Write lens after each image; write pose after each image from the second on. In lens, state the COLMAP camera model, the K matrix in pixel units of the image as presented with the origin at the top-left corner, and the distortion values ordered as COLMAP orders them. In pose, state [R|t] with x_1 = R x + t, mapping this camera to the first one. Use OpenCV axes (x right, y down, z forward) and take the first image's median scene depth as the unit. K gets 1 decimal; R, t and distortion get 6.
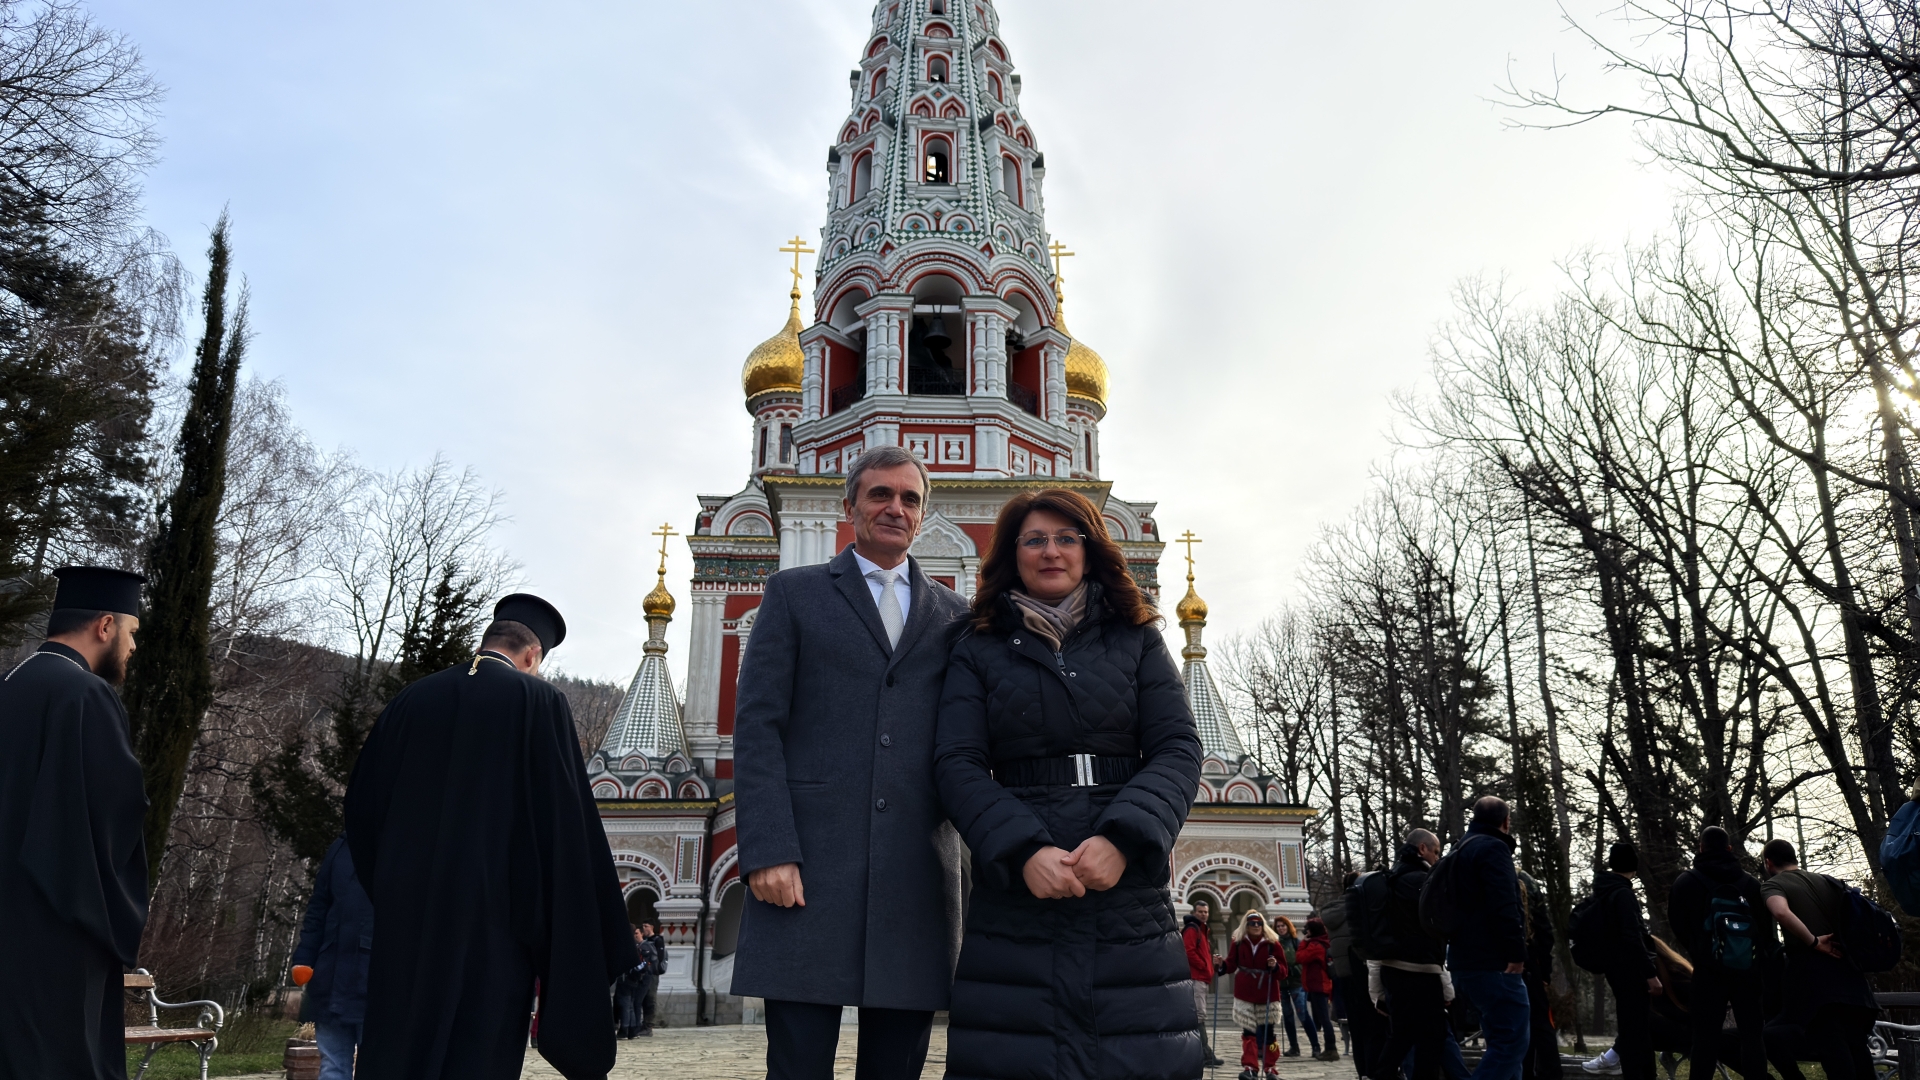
lens RADIAL K [[1338.4, 0, 950.0], [0, 1338.4, 547.6], [0, 0, 1]] dist [0.193320, -0.400064]
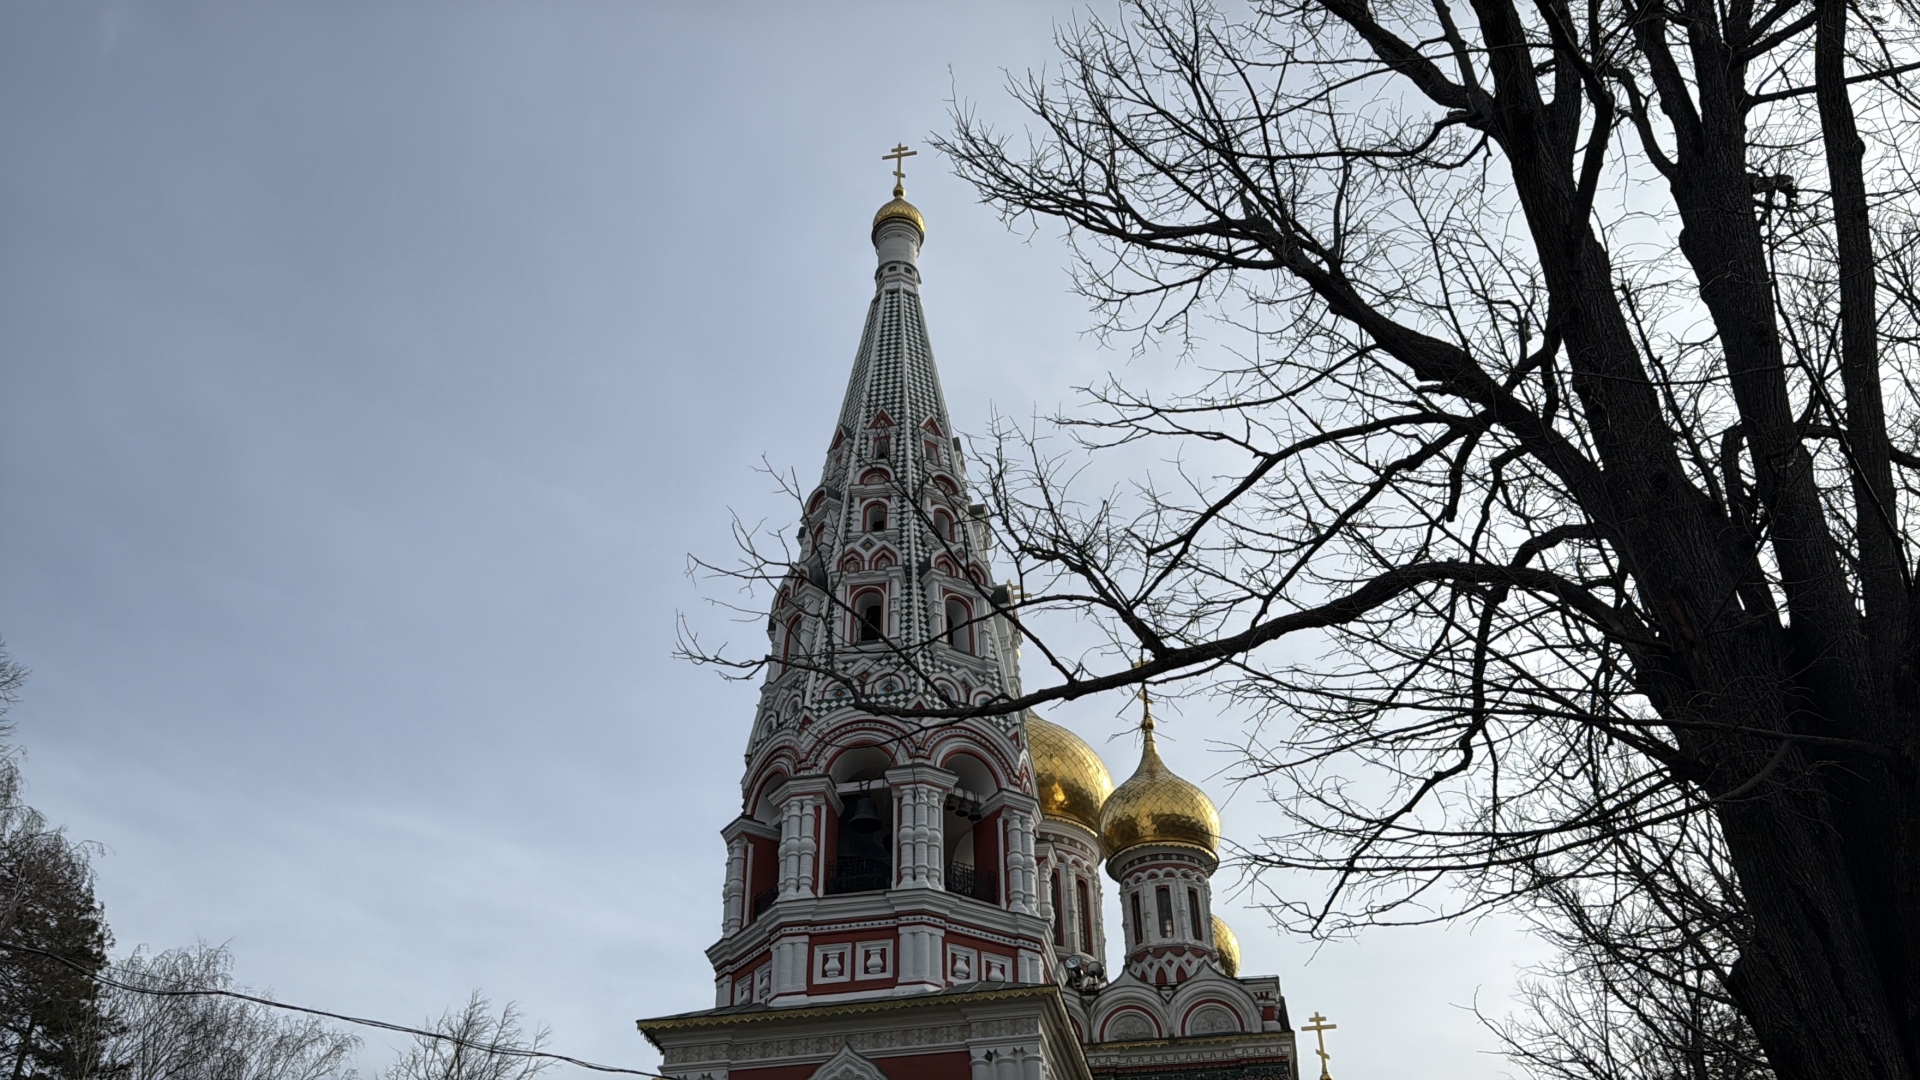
lens RADIAL K [[1631.6, 0, 944.0], [0, 1631.6, 538.9], [0, 0, 1]] dist [0.196376, -0.371161]
pose [[0.973587, -0.144225, -0.176995, 0.232656], [0.089066, 0.953716, -0.287216, -0.022592], [0.210227, 0.263866, 0.941371, -0.006588]]
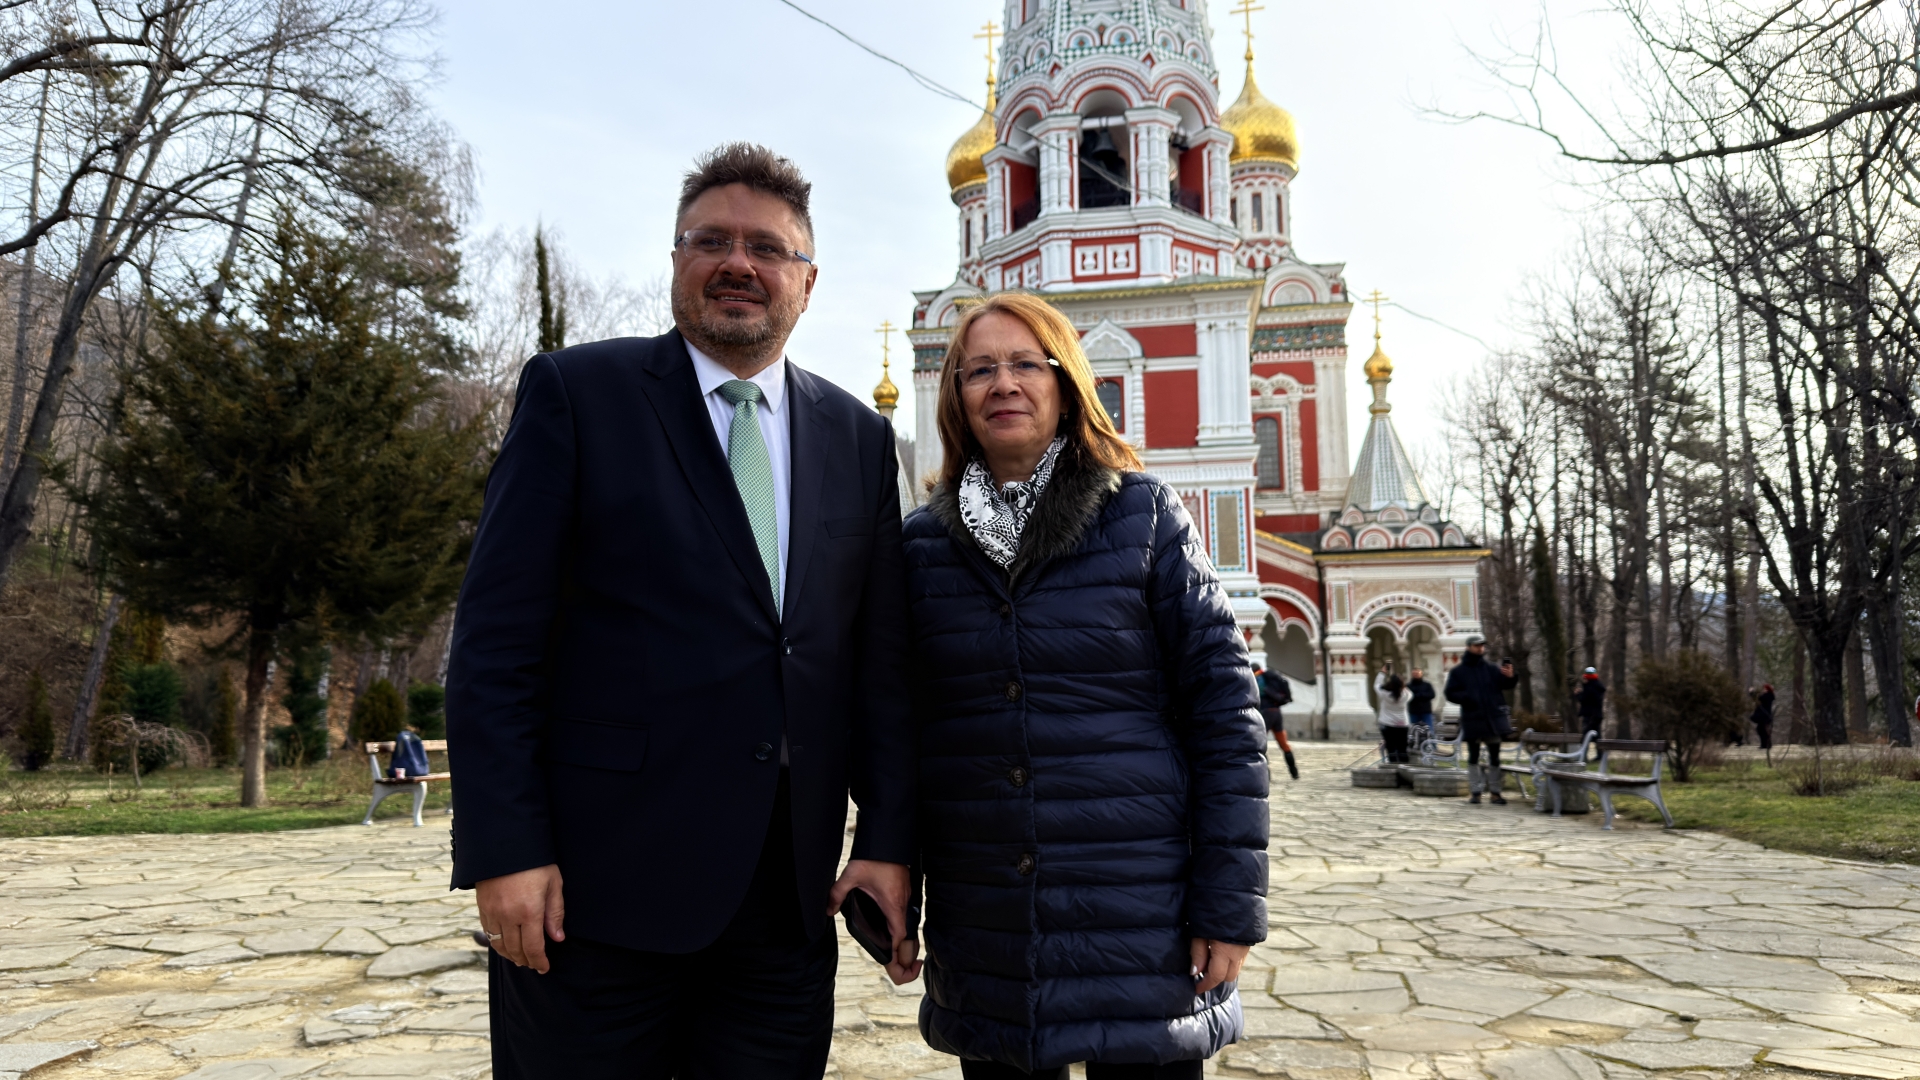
lens RADIAL K [[1343.9, 0, 944.3], [0, 1343.9, 545.1], [0, 0, 1]] dist [0.193693, -0.443647]
pose [[0.980899, -0.037359, -0.190897, 0.058931], [0.074139, 0.979109, 0.189338, -0.057795], [0.179836, -0.199874, 0.963177, -0.149210]]
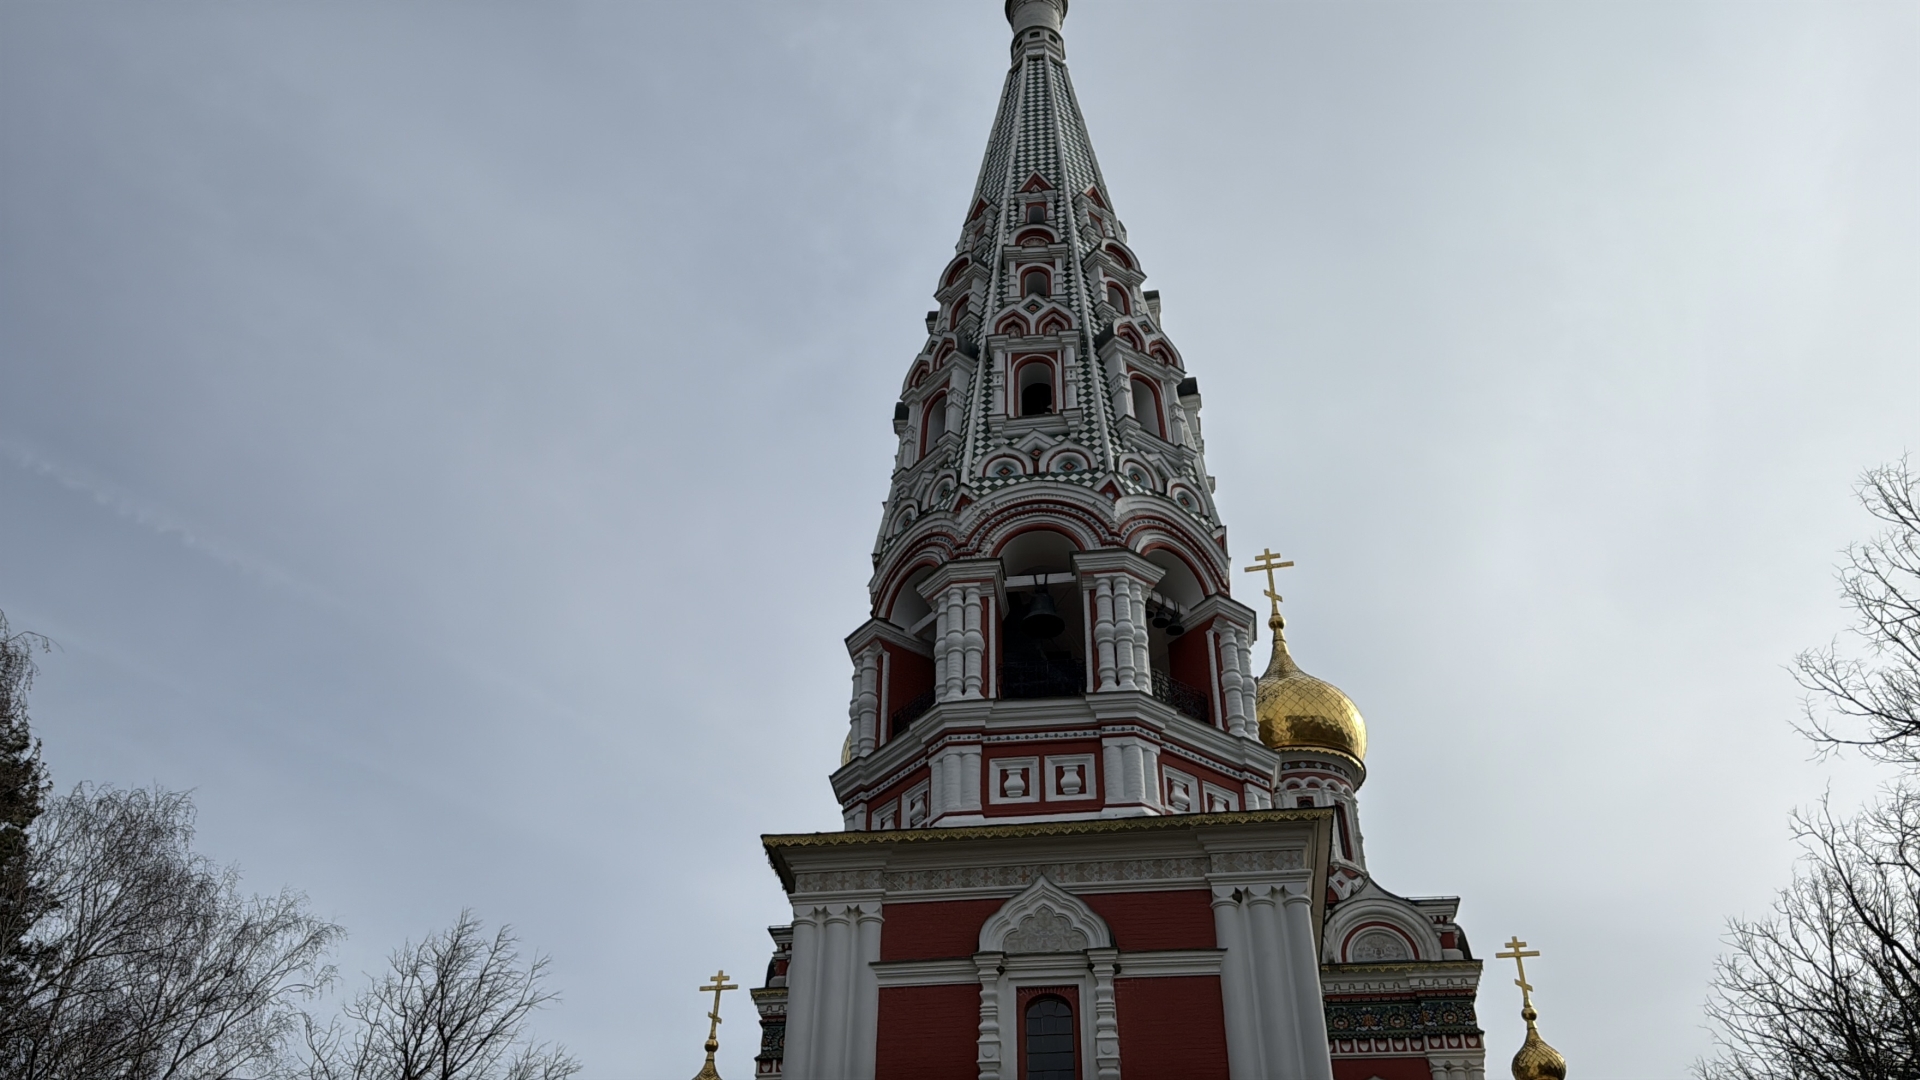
lens RADIAL K [[1639.3, 0, 957.9], [0, 1639.3, 542.2], [0, 0, 1]] dist [0.190390, -0.389987]
pose [[0.985220, -0.096622, -0.141439, 0.063461], [0.049804, 0.951632, -0.303175, 0.047143], [0.163892, 0.291650, 0.942380, 0.209756]]
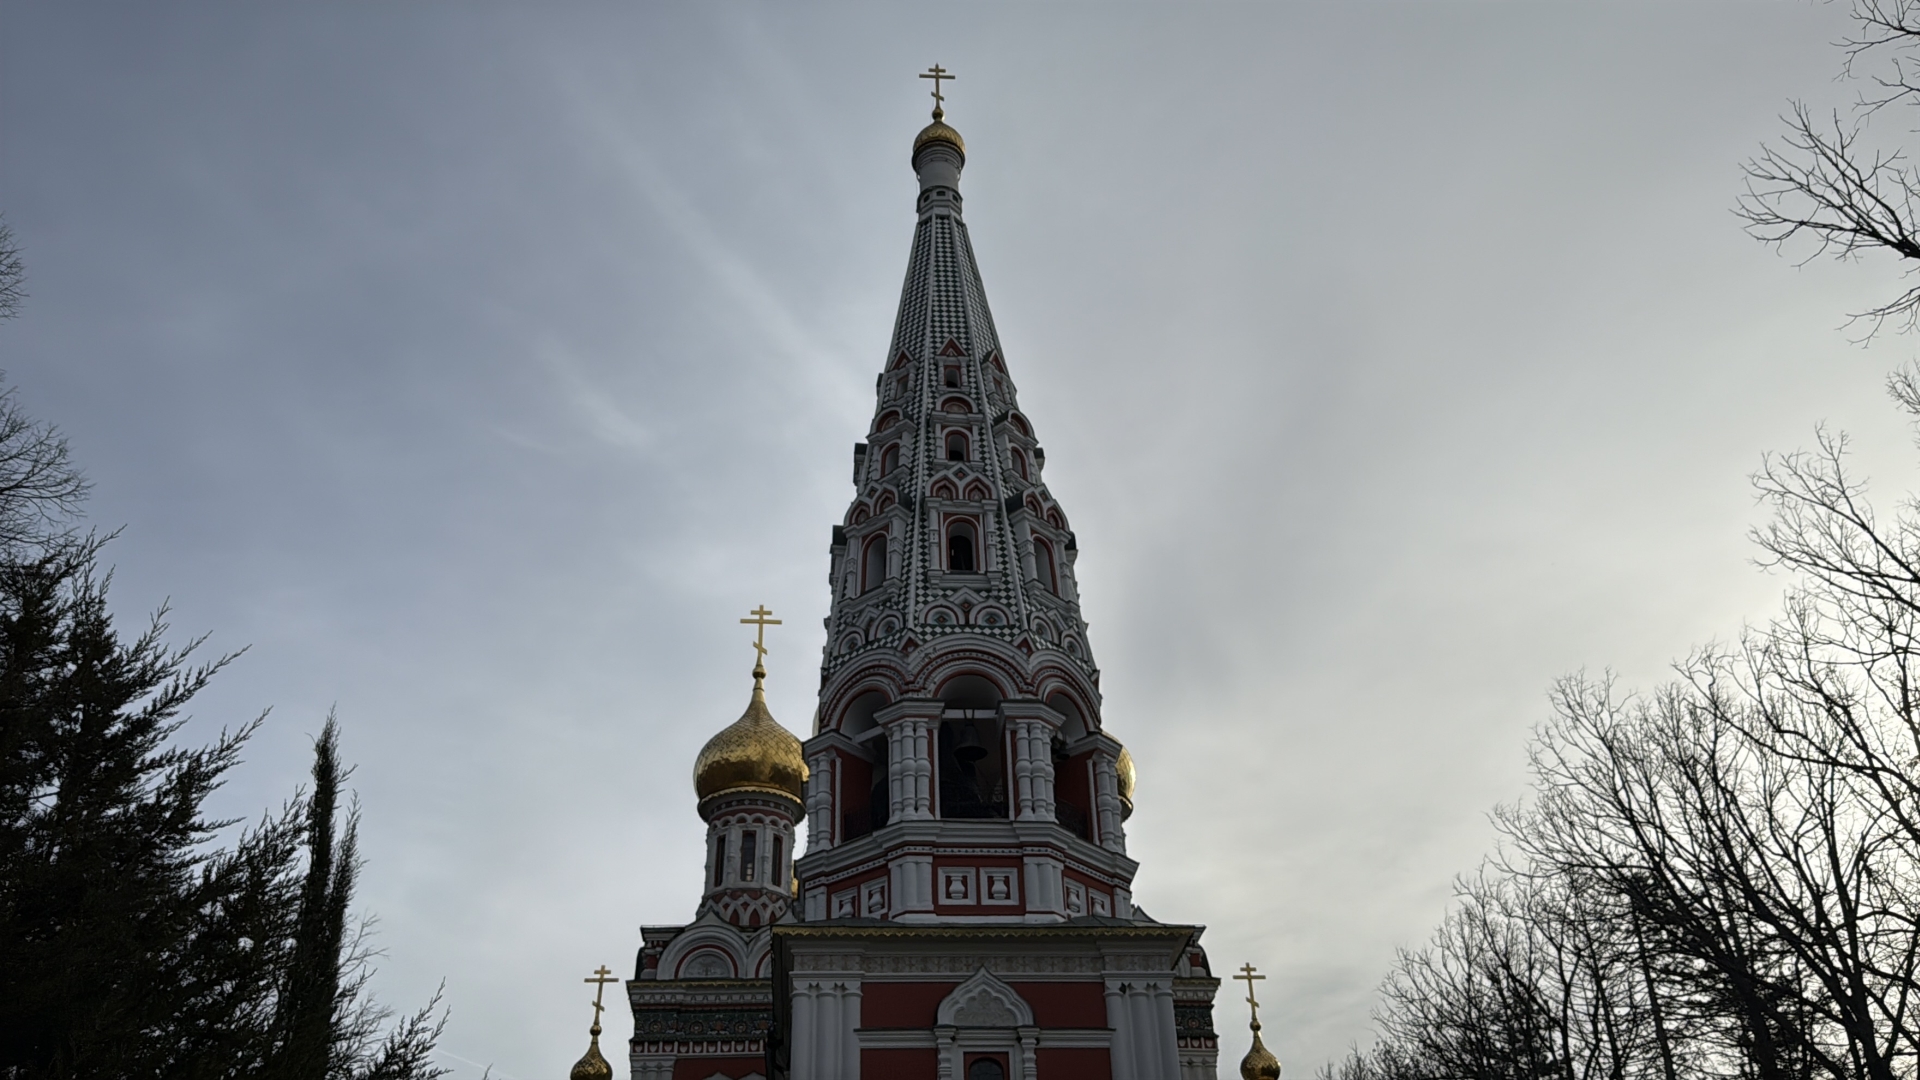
lens RADIAL K [[1639.3, 0, 957.9], [0, 1639.3, 542.2], [0, 0, 1]] dist [0.190390, -0.389987]
pose [[0.998503, -0.001656, 0.054673, -0.069819], [0.014369, 0.972377, -0.232972, -0.038029], [-0.052777, 0.233409, 0.970945, -0.039053]]
